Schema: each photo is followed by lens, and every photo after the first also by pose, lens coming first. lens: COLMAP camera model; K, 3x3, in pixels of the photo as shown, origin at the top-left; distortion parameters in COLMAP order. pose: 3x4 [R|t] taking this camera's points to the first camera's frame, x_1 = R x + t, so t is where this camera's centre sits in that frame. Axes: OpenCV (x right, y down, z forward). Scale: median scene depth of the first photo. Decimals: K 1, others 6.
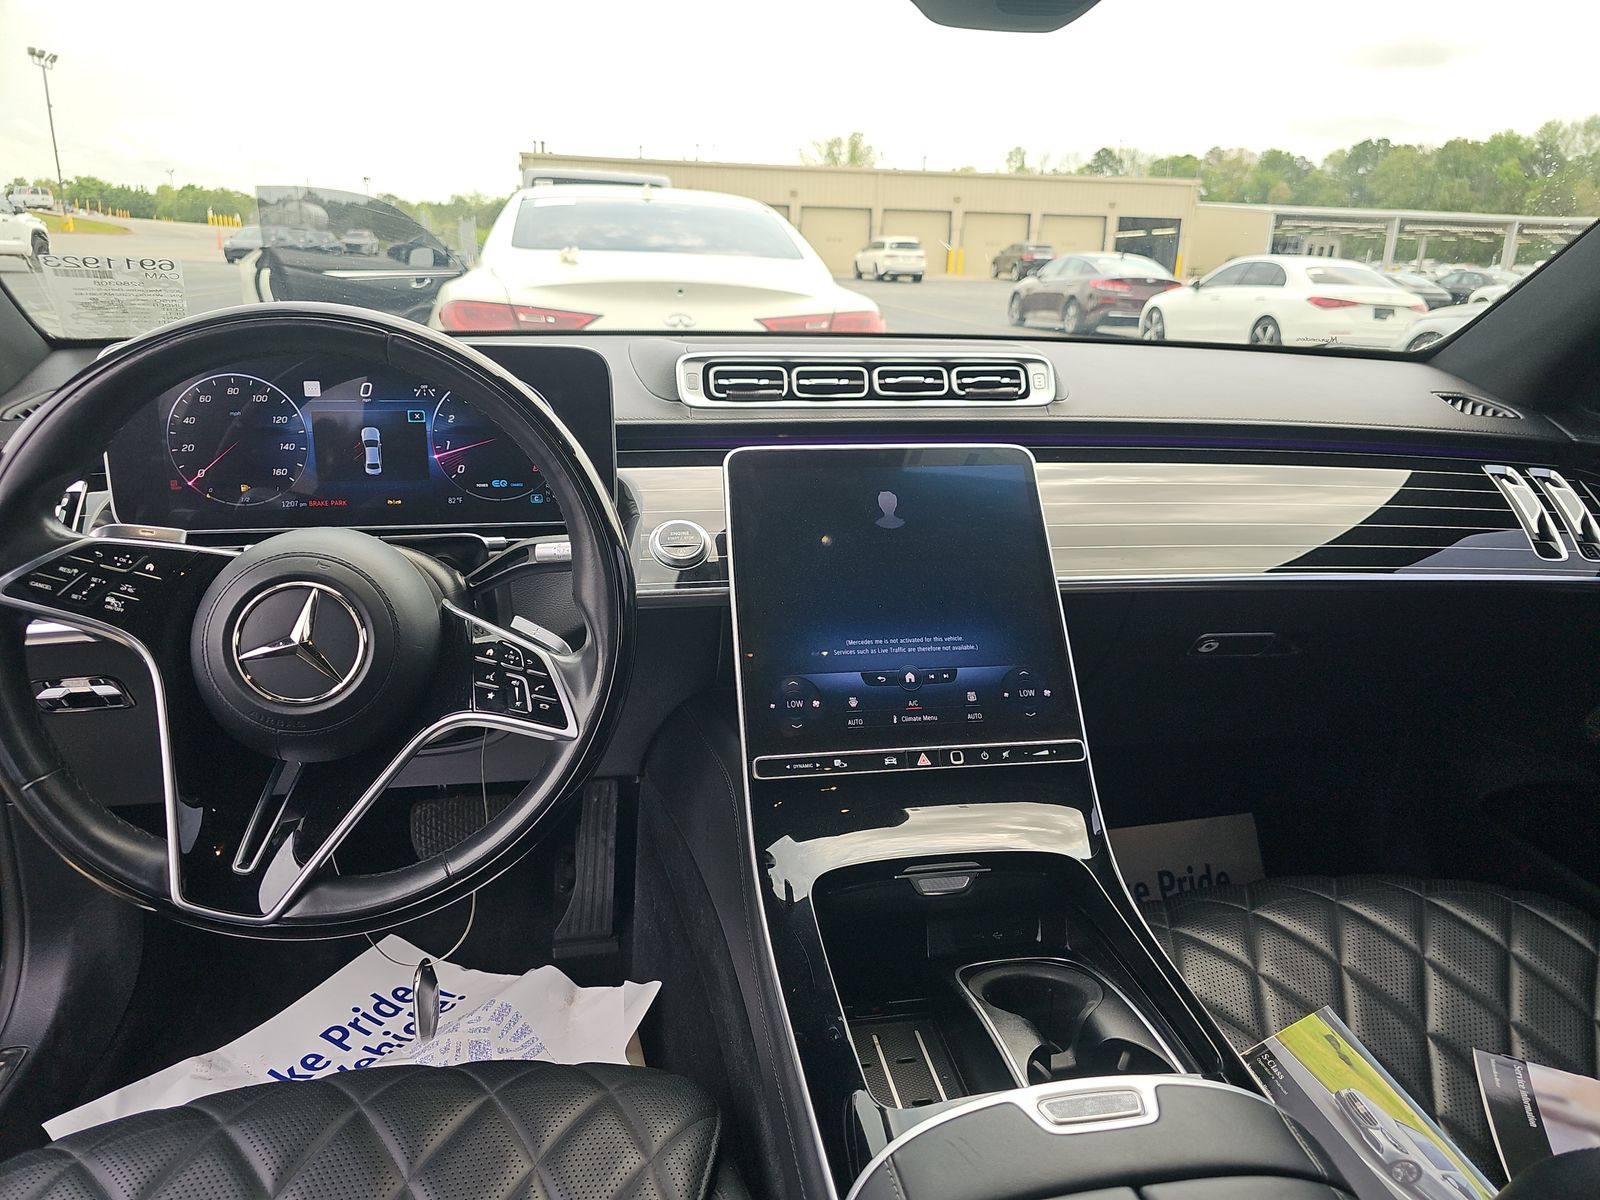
lens RADIAL K [[1039.9, 0, 806.6], [0, 1039.9, 621.5], [0, 0, 1]] dist [0.002961, -0.001233]
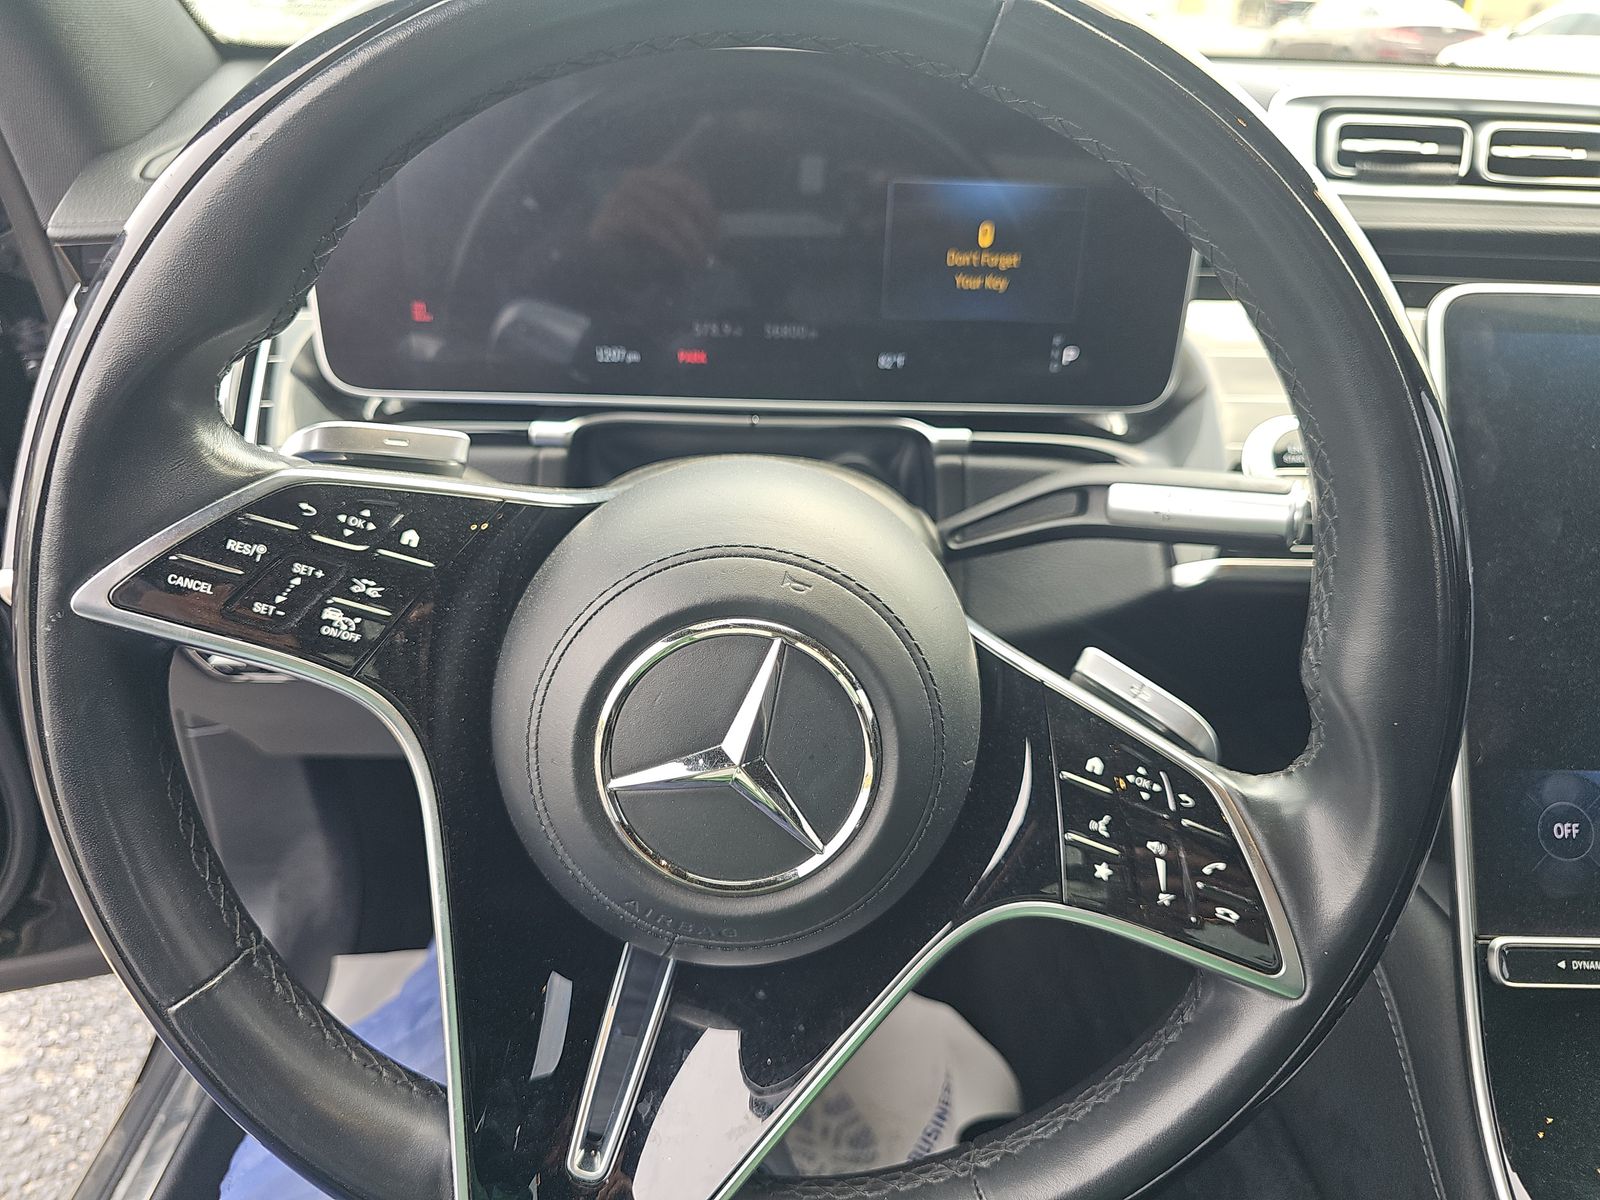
lens RADIAL K [[1083.4, 0, 800.0], [0, 1083.4, 600.0], [0, 0, 1]] dist [0.038217, -0.036612]
pose [[0.984889, 0.100362, -0.141142, -0.373278], [-0.073610, 0.980279, 0.183398, -0.120279], [0.156764, -0.170237, 0.972854, 0.530281]]
